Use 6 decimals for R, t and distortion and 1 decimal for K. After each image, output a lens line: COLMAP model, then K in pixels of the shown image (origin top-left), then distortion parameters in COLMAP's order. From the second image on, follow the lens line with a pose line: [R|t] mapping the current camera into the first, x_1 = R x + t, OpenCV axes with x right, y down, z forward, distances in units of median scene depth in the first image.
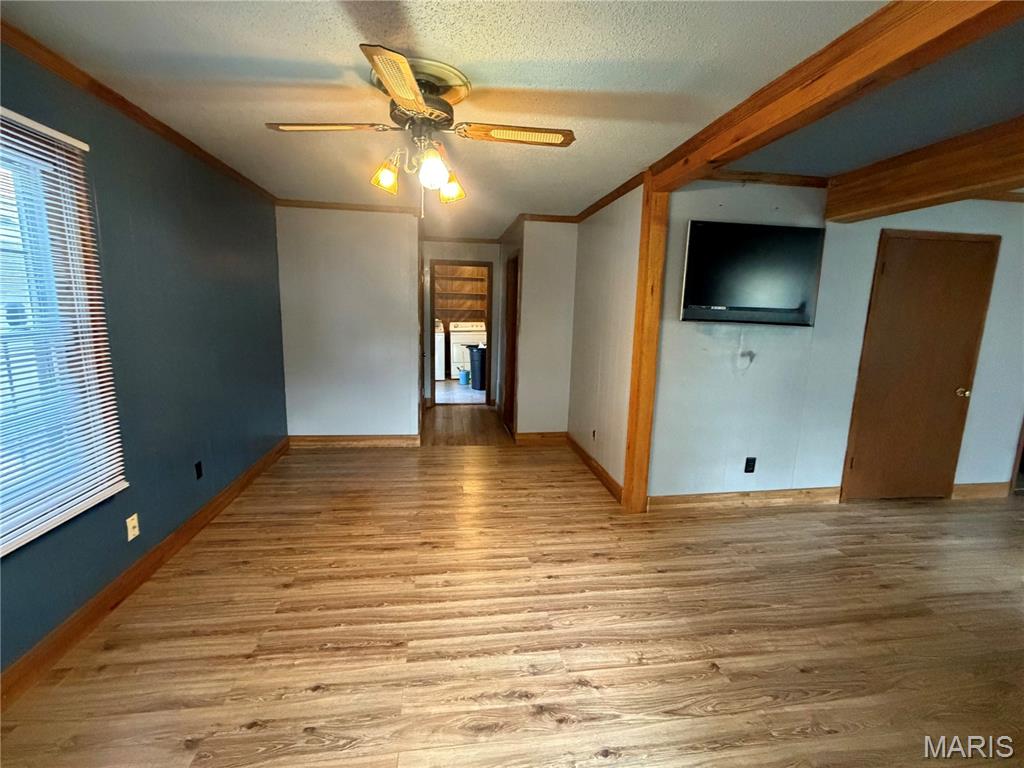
lens RADIAL K [[454.0, 0, 511.0], [0, 454.0, 384.1], [0, 0, 1]] dist [0.002711, -0.000728]
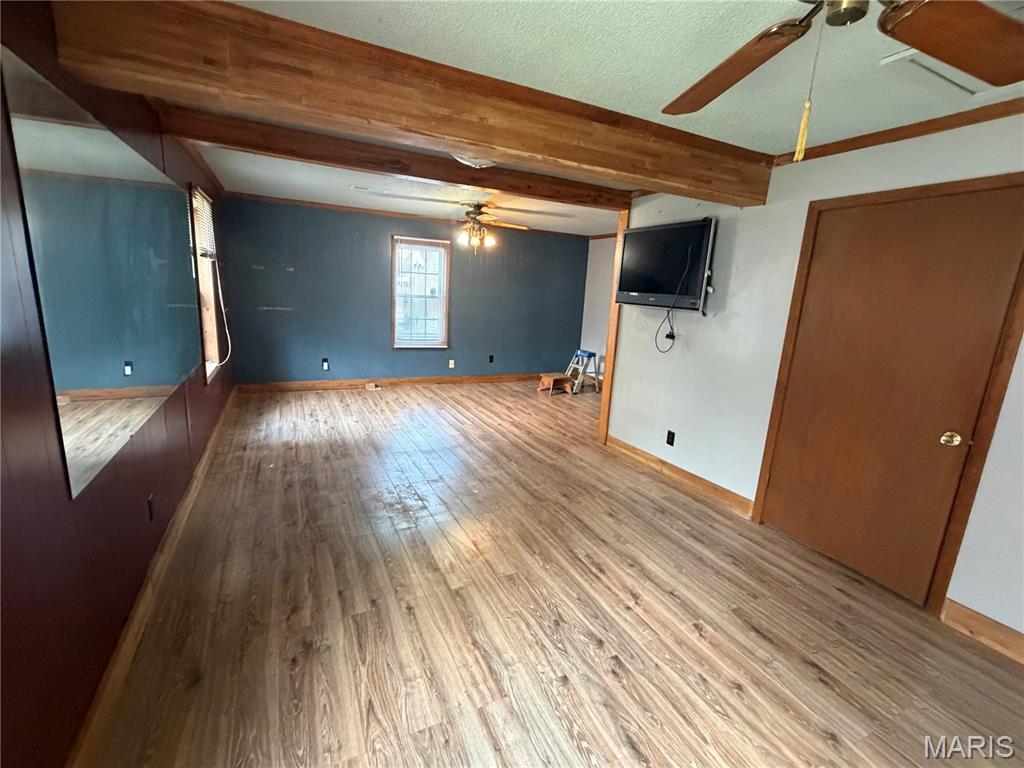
lens RADIAL K [[454.0, 0, 513.4], [0, 454.0, 384.9], [0, 0, 1]] dist [0.002711, -0.000728]
pose [[0.311782, 0.188224, -0.931324, 1.588146], [-0.202356, 0.970849, 0.128469, -0.013788], [0.928356, 0.148405, 0.340781, 0.279468]]
